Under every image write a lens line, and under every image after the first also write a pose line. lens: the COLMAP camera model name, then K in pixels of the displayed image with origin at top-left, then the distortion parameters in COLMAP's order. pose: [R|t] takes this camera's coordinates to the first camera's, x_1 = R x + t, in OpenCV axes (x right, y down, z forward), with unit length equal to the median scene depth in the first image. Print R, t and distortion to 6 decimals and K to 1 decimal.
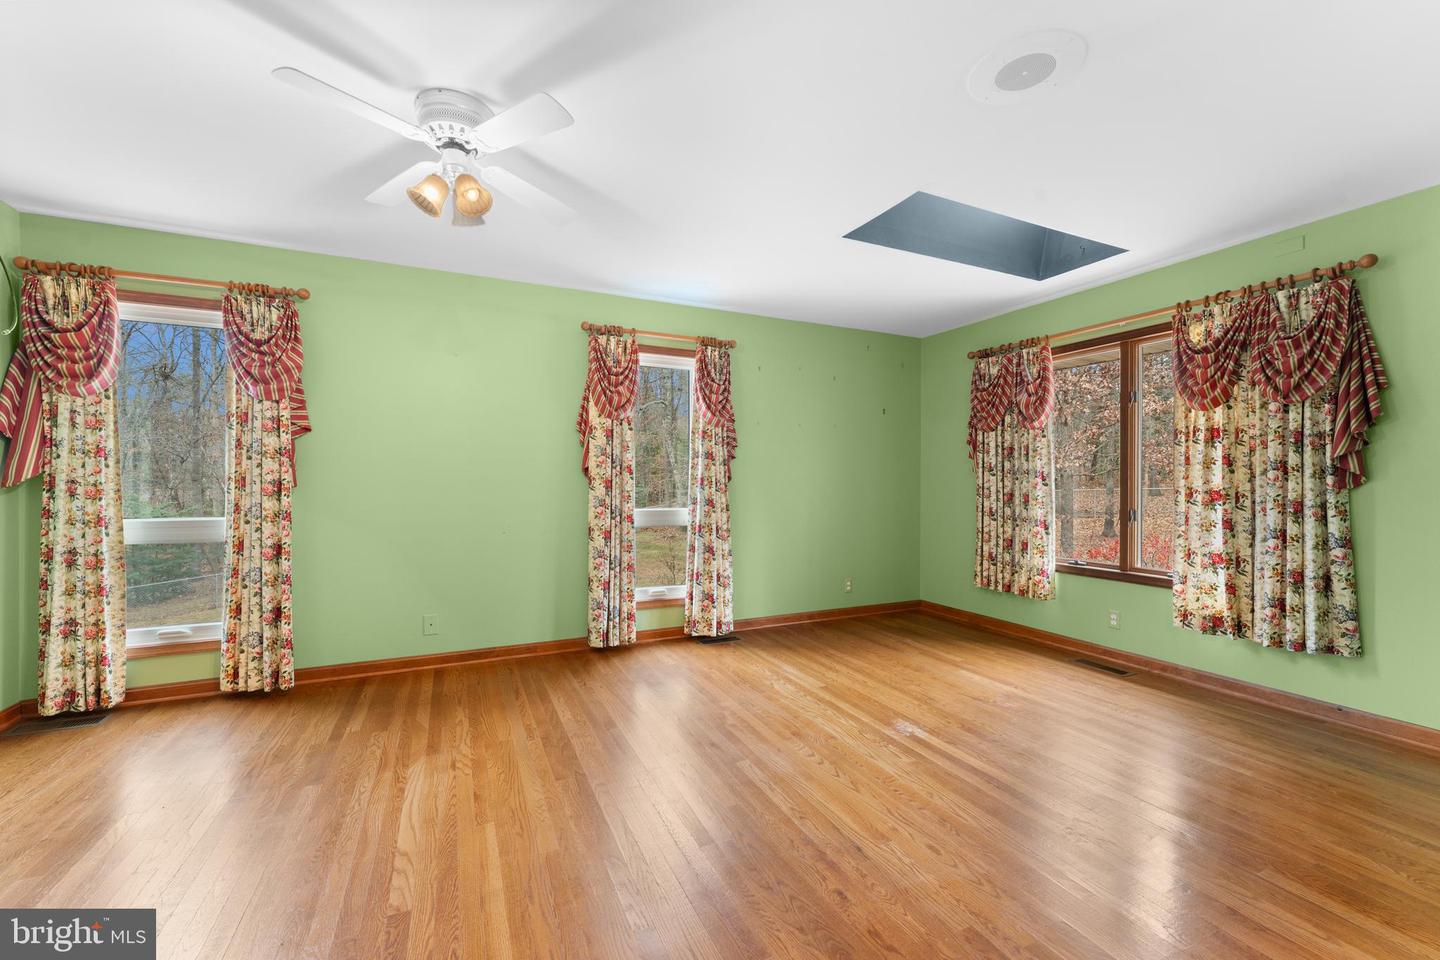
lens RADIAL K [[583.7, 0, 719.6], [0, 583.7, 485.1], [0, 0, 1]] dist [0.002657, 0.000321]
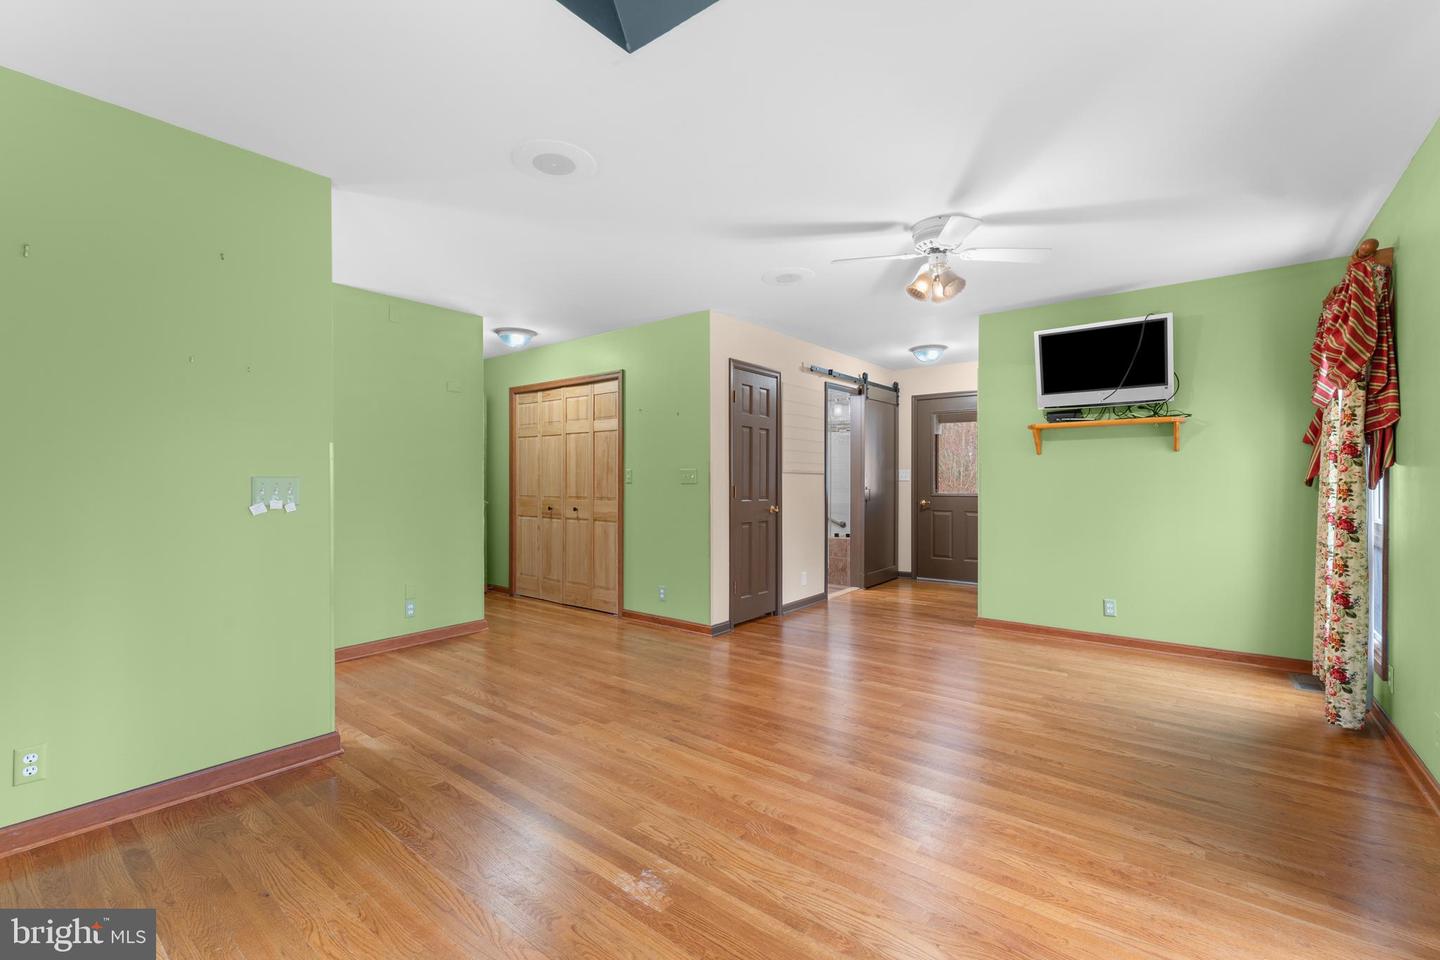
lens RADIAL K [[620.2, 0, 723.2], [0, 620.2, 481.6], [0, 0, 1]] dist [0.000388, 0.000015]
pose [[-0.894221, -0.000419, -0.447626, 0.370238], [-0.005964, 0.999922, 0.010978, -0.011413], [0.447586, 0.012486, -0.894153, 1.105610]]
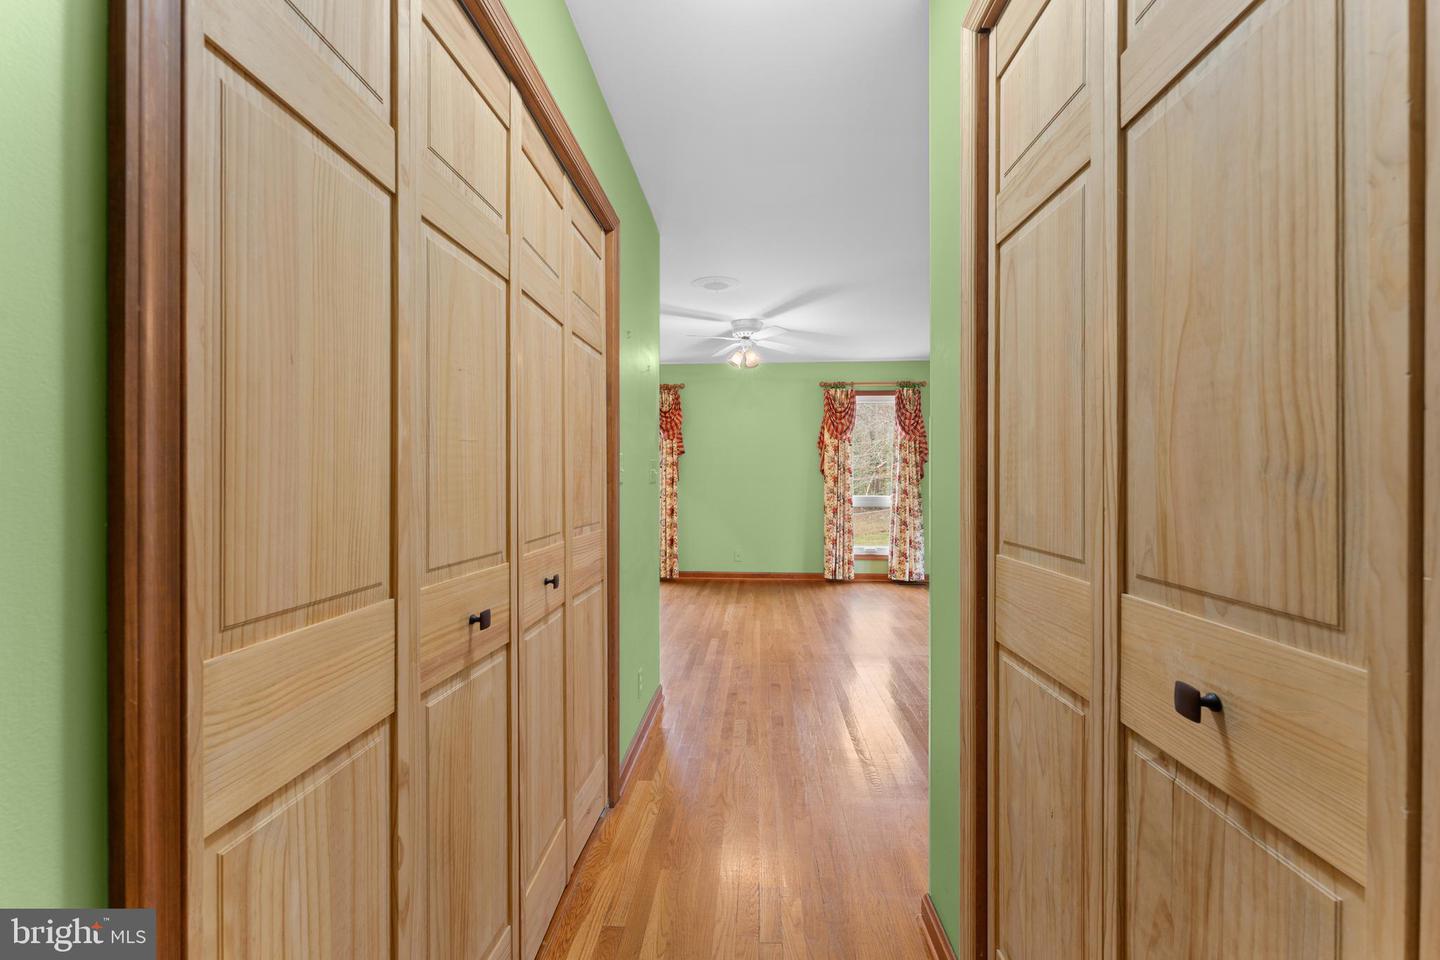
lens RADIAL K [[583.7, 0, 717.6], [0, 583.7, 478.5], [0, 0, 1]] dist [0.002657, 0.000321]
pose [[0.876189, -0.001261, -0.481966, 0.306716], [-0.002010, 0.999978, -0.006272, 0.006147], [0.481963, 0.006464, 0.876168, -0.587945]]
